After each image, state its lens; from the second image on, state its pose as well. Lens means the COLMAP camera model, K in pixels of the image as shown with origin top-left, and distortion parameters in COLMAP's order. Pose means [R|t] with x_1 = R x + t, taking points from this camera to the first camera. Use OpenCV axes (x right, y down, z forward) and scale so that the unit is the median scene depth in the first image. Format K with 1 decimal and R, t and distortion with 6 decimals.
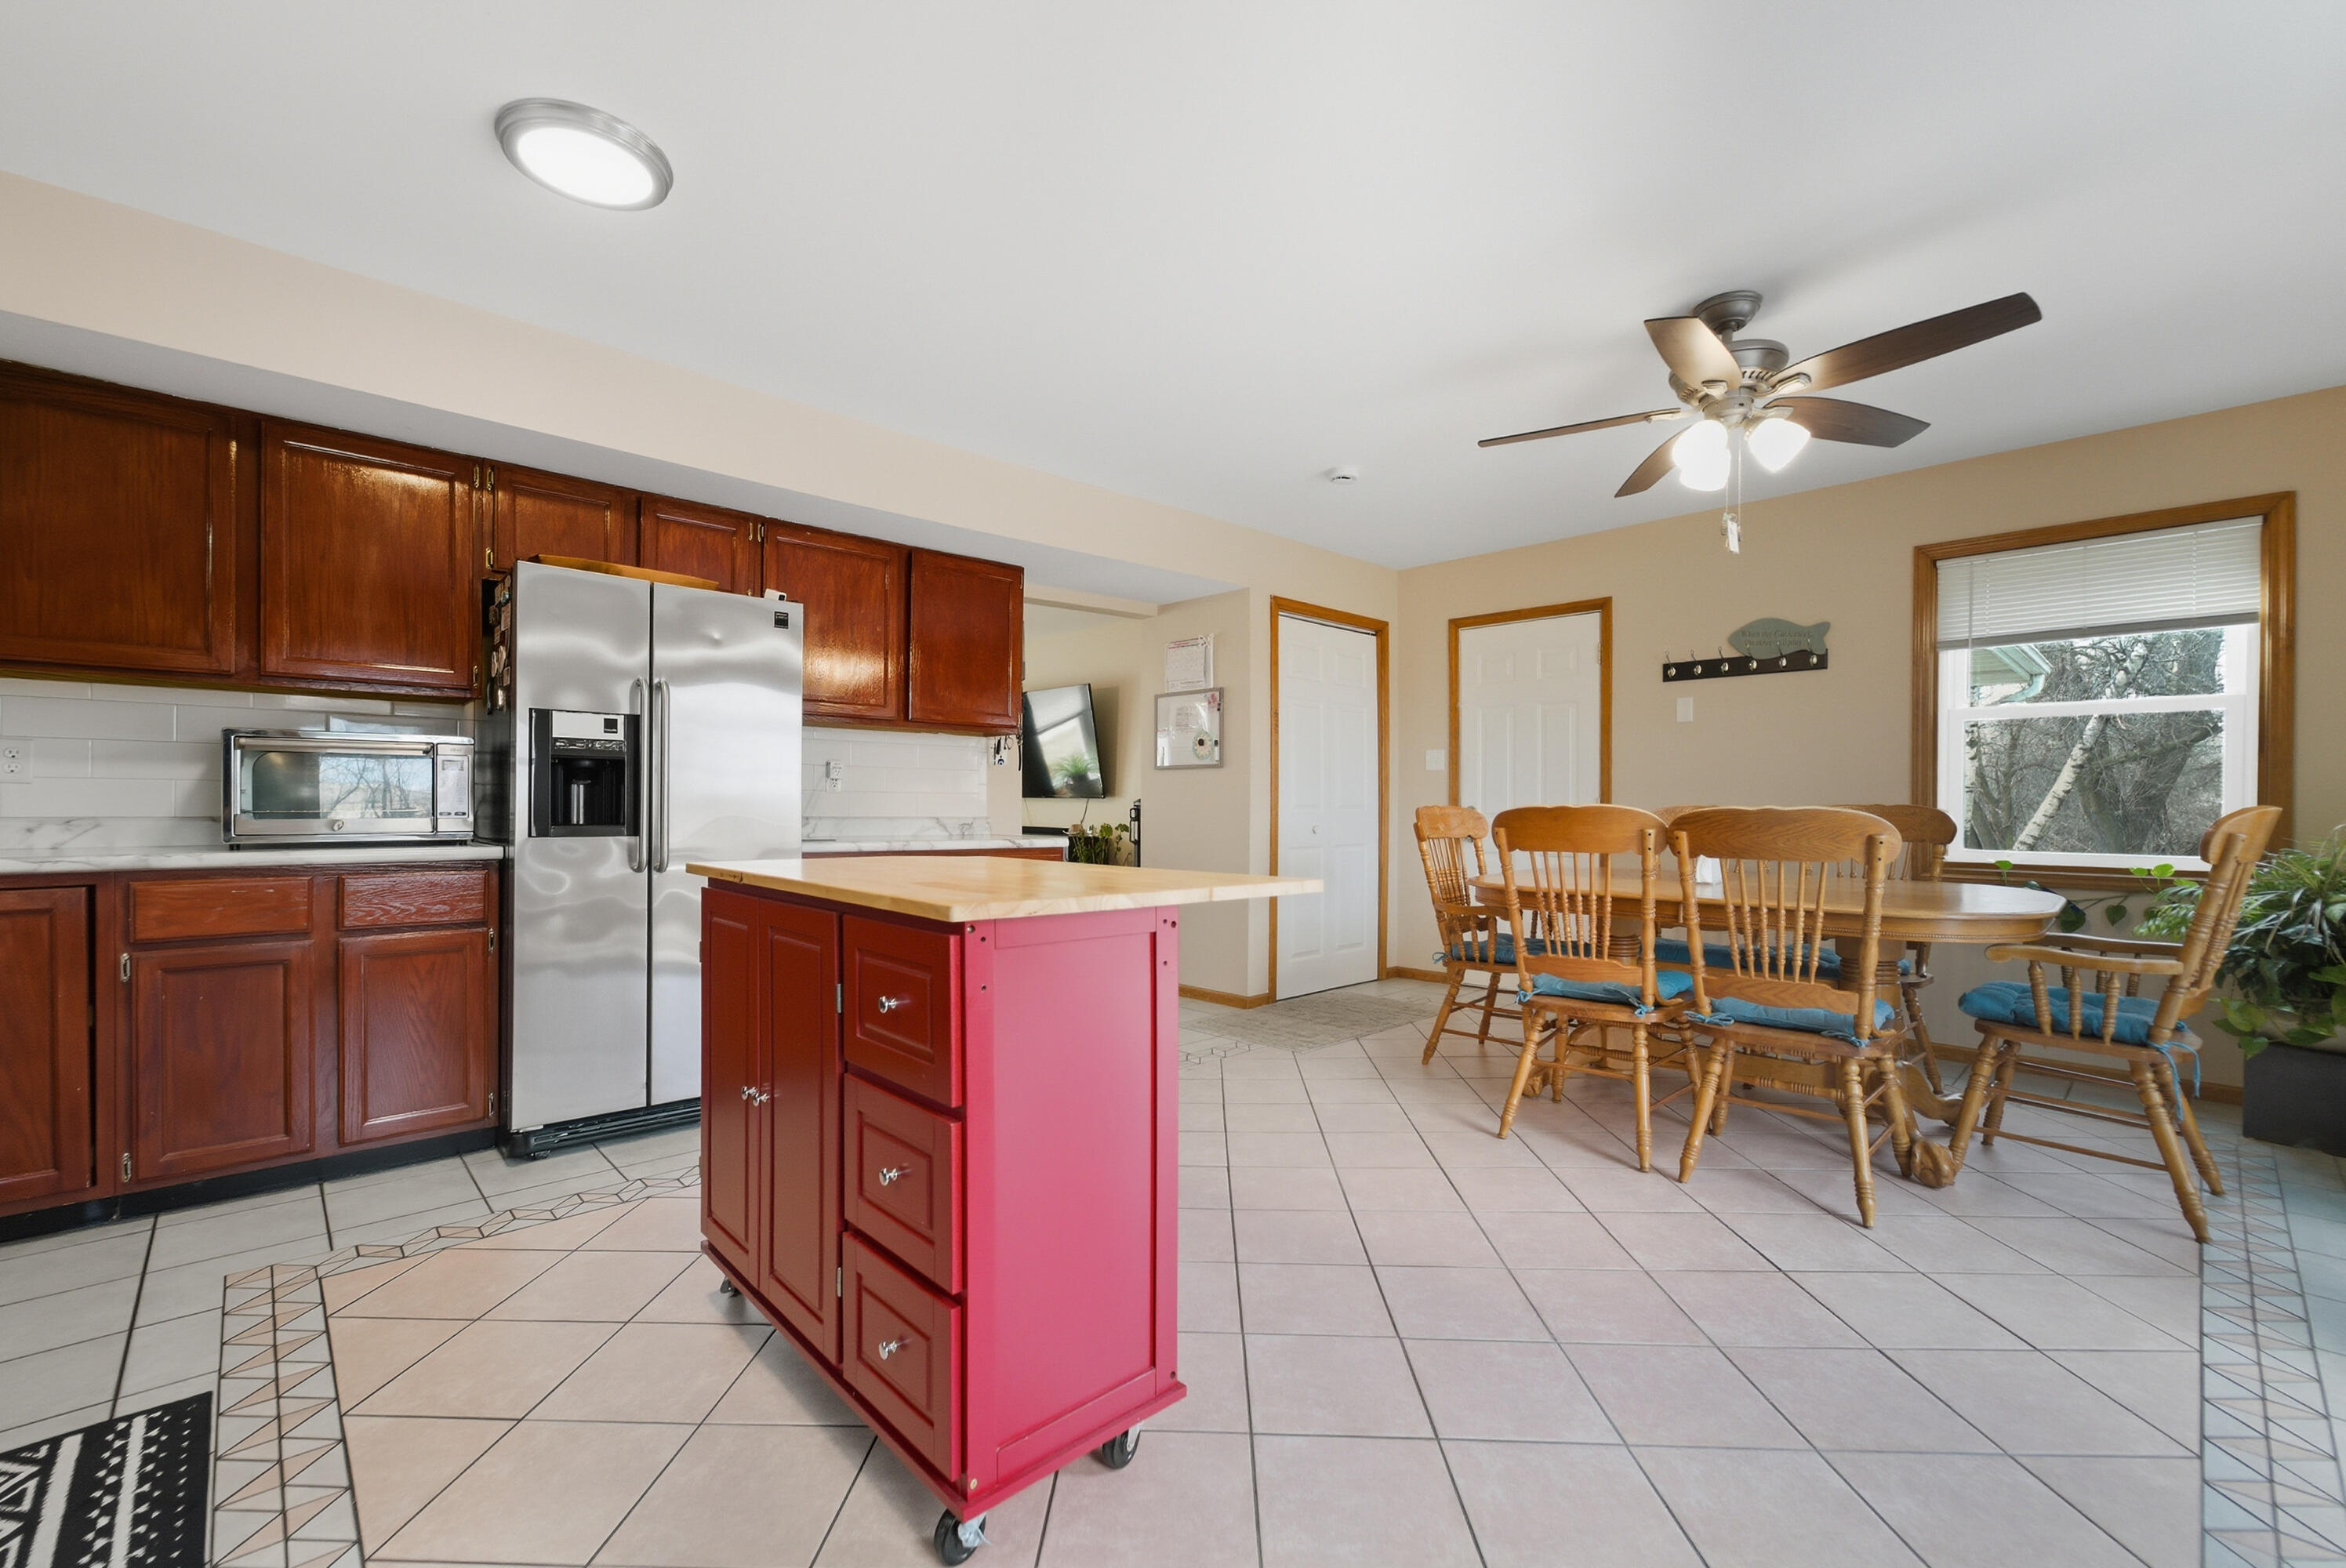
lens RADIAL K [[957.1, 0, 1178.2], [0, 957.1, 813.7], [0, 0, 1]] dist [-0.000927, -0.000586]
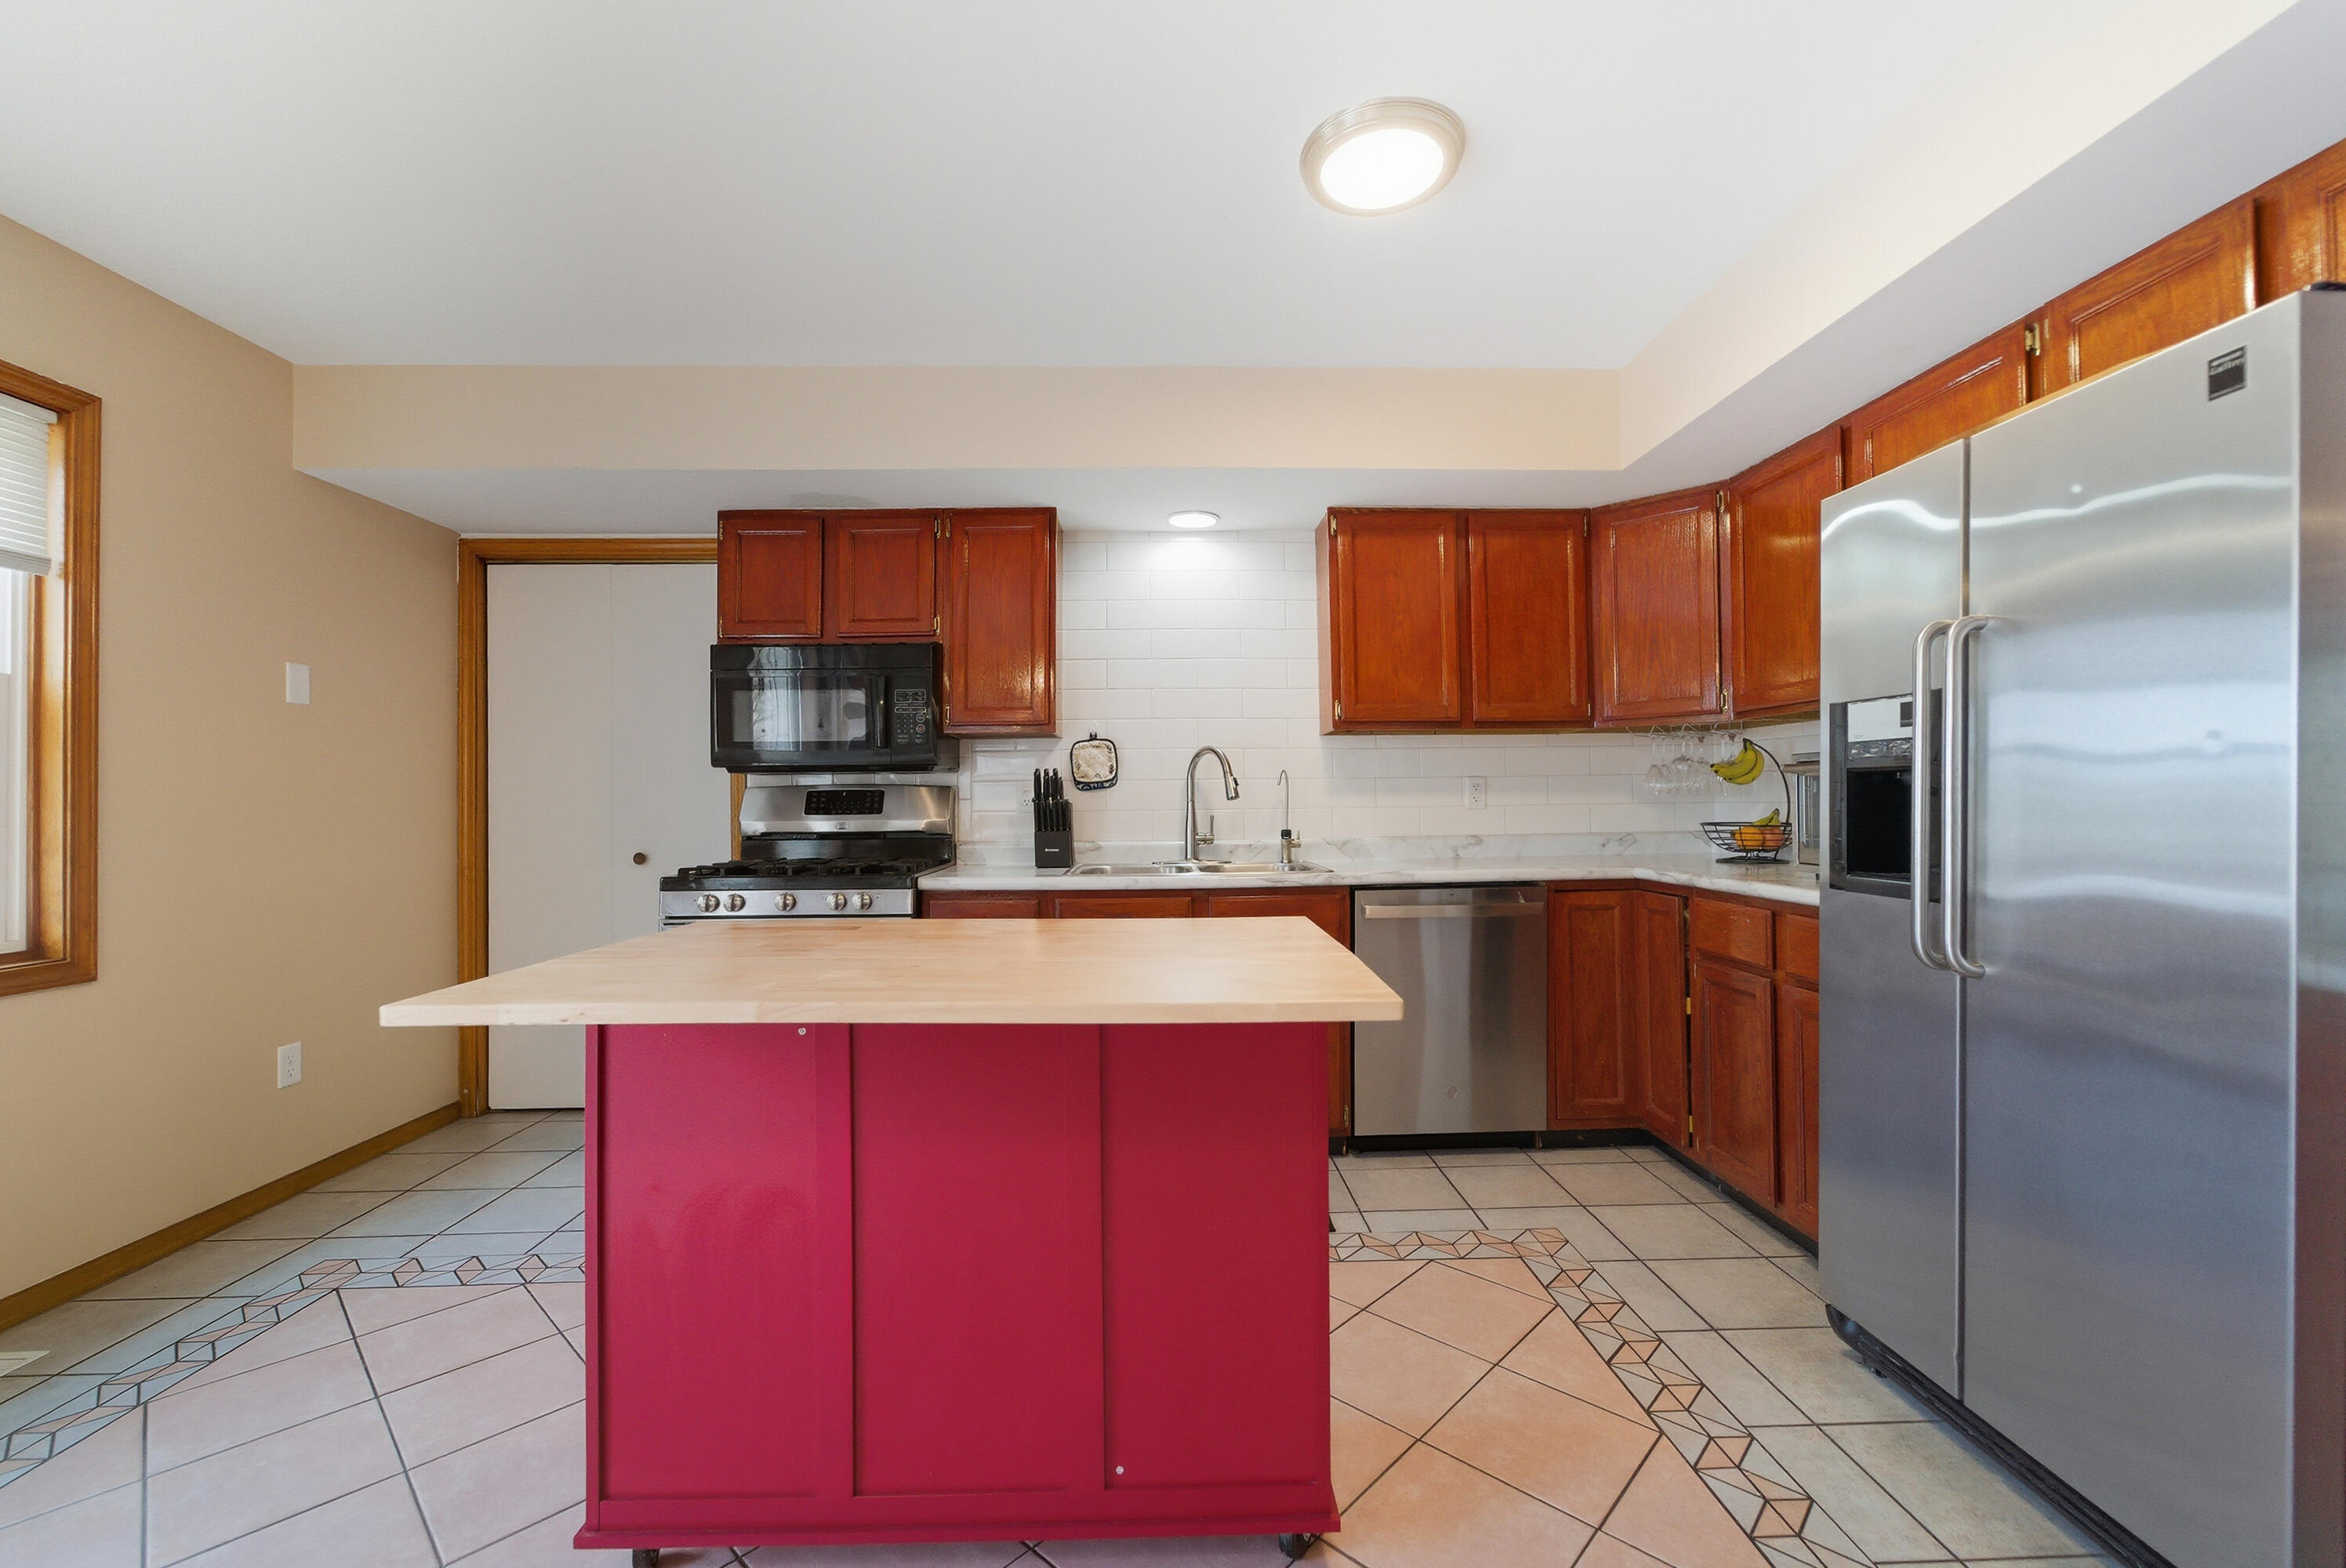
lens RADIAL K [[957.1, 0, 1195.6], [0, 957.1, 793.4], [0, 0, 1]] dist [-0.000927, -0.000586]
pose [[-0.644189, -0.007596, -0.764829, 0.146821], [-0.005019, 0.999971, -0.005704, -0.035635], [0.764850, 0.000164, -0.644209, 0.998573]]
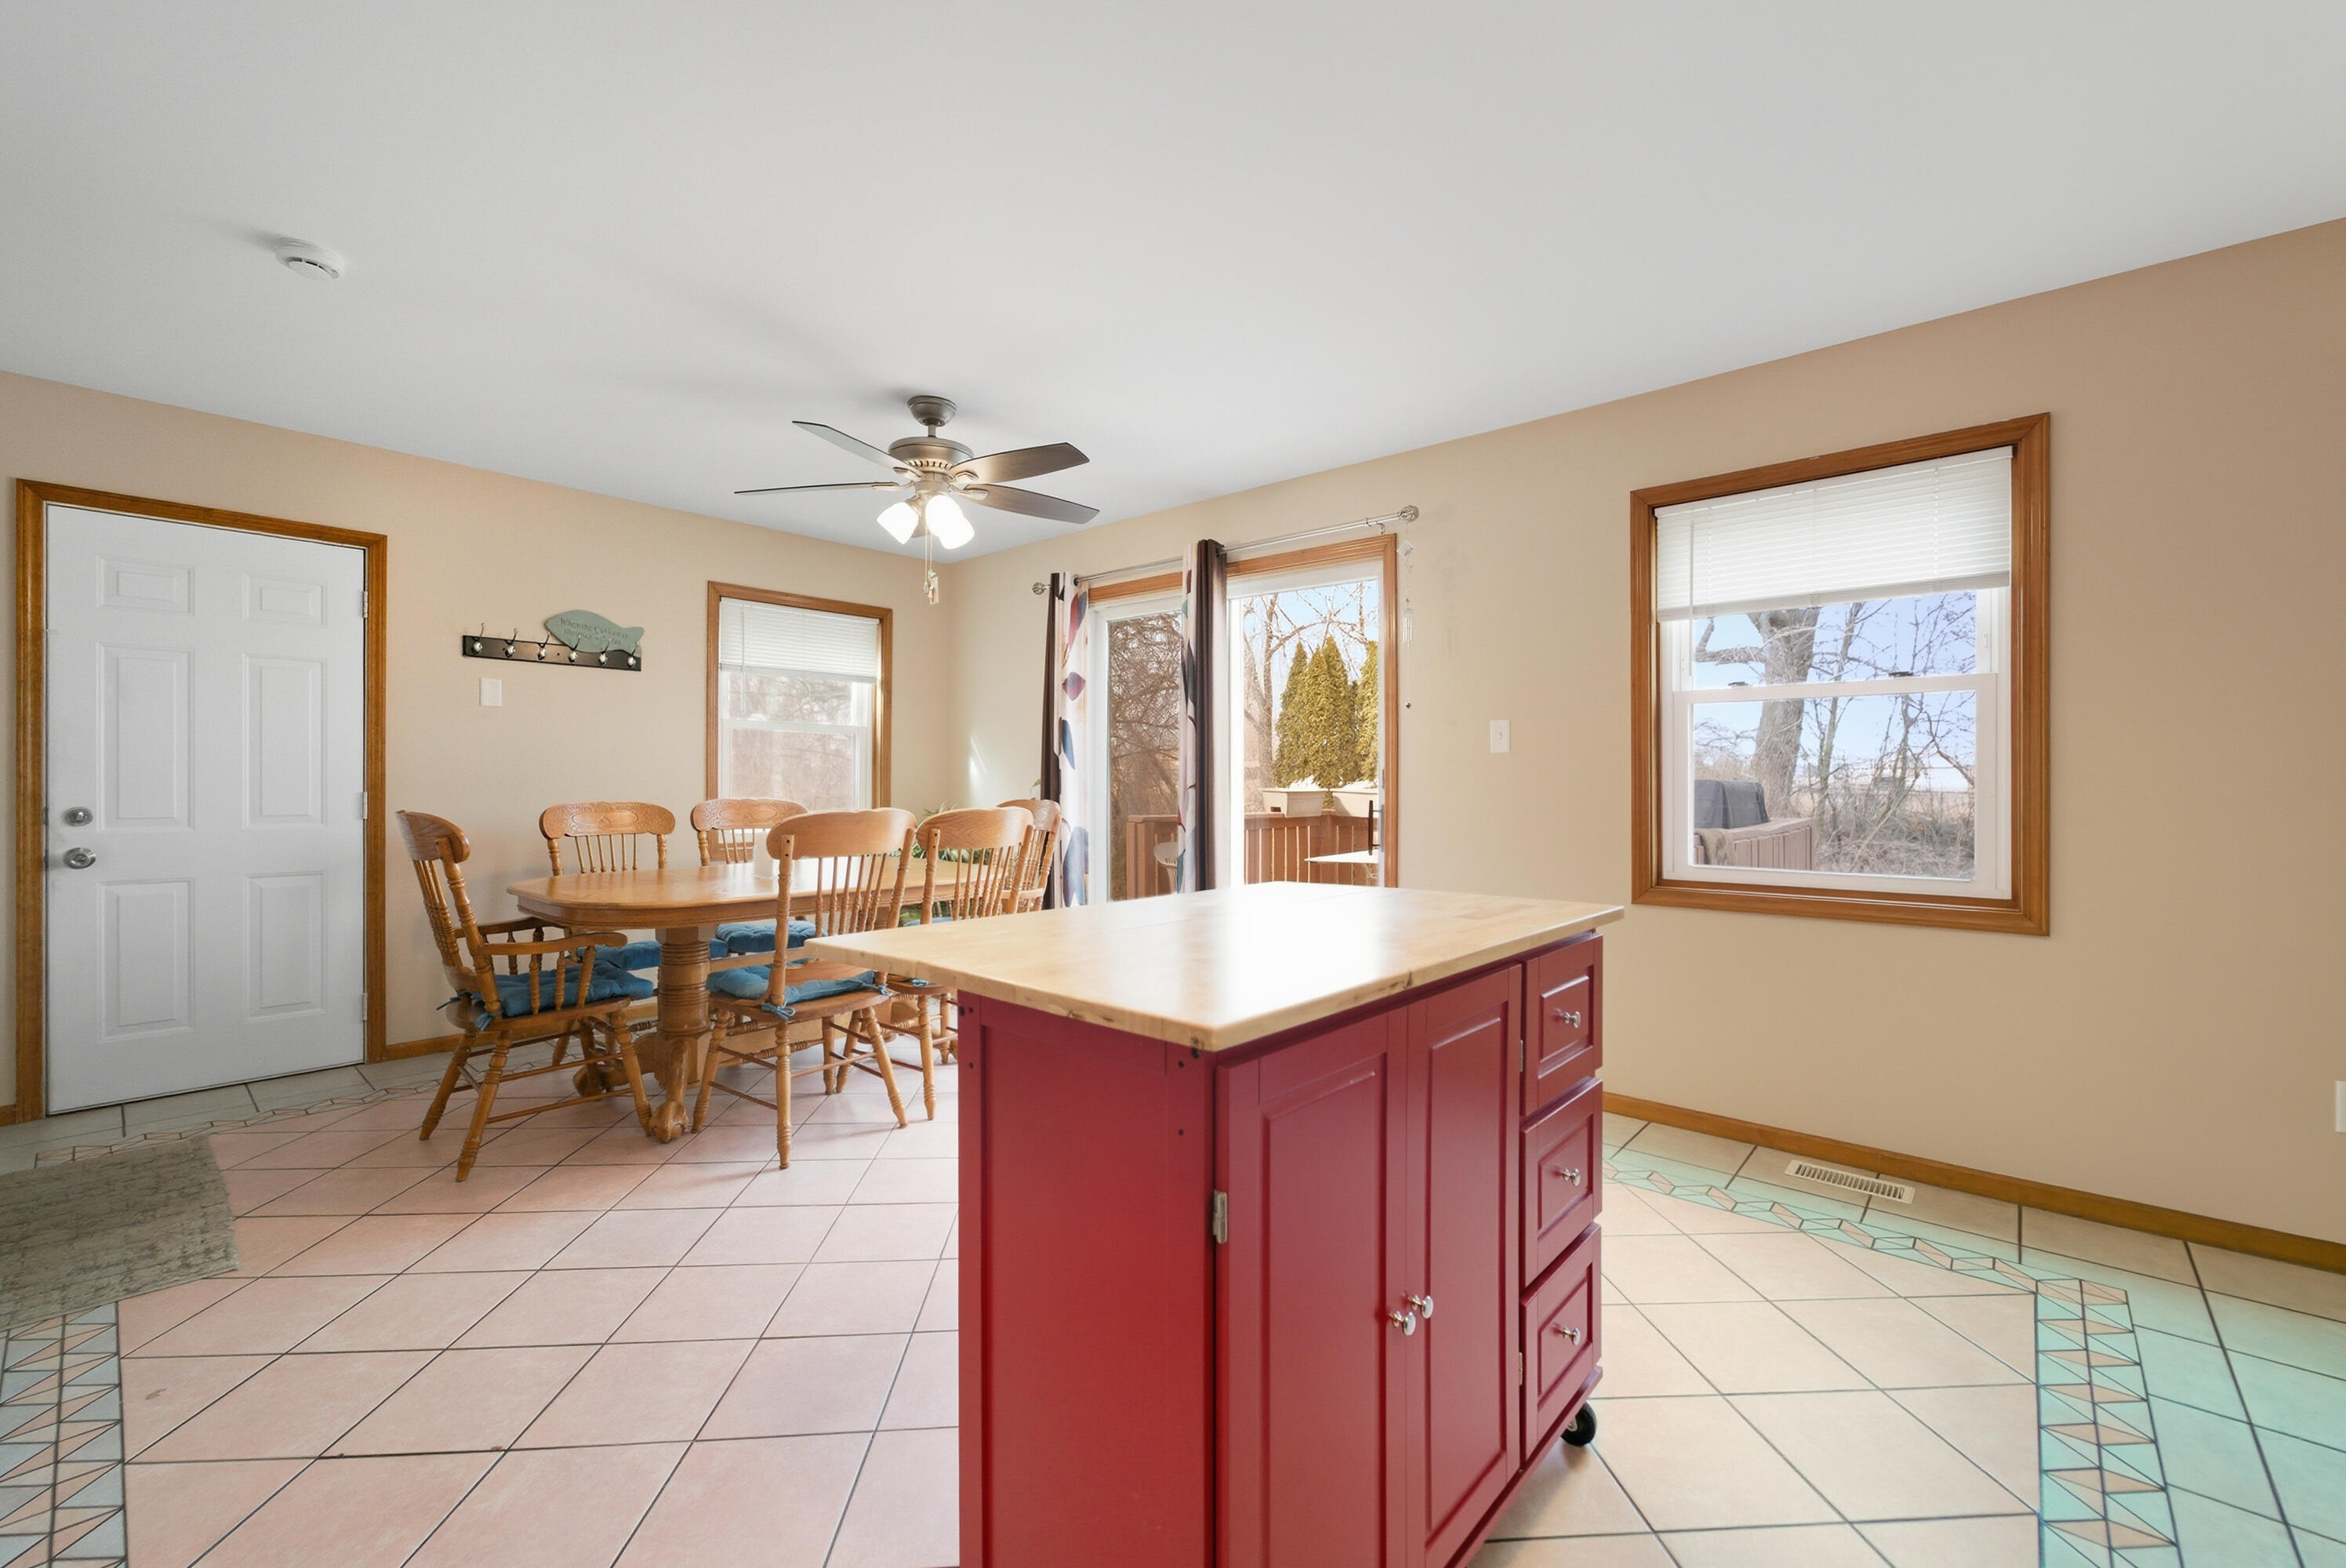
lens RADIAL K [[957.1, 0, 1177.0], [0, 957.1, 781.8], [0, 0, 1]] dist [-0.000927, -0.000586]
pose [[-0.103807, -0.004482, 0.994587, -0.622314], [0.010865, 0.999925, 0.005640, -0.037450], [-0.994538, 0.011391, -0.103751, 0.706301]]
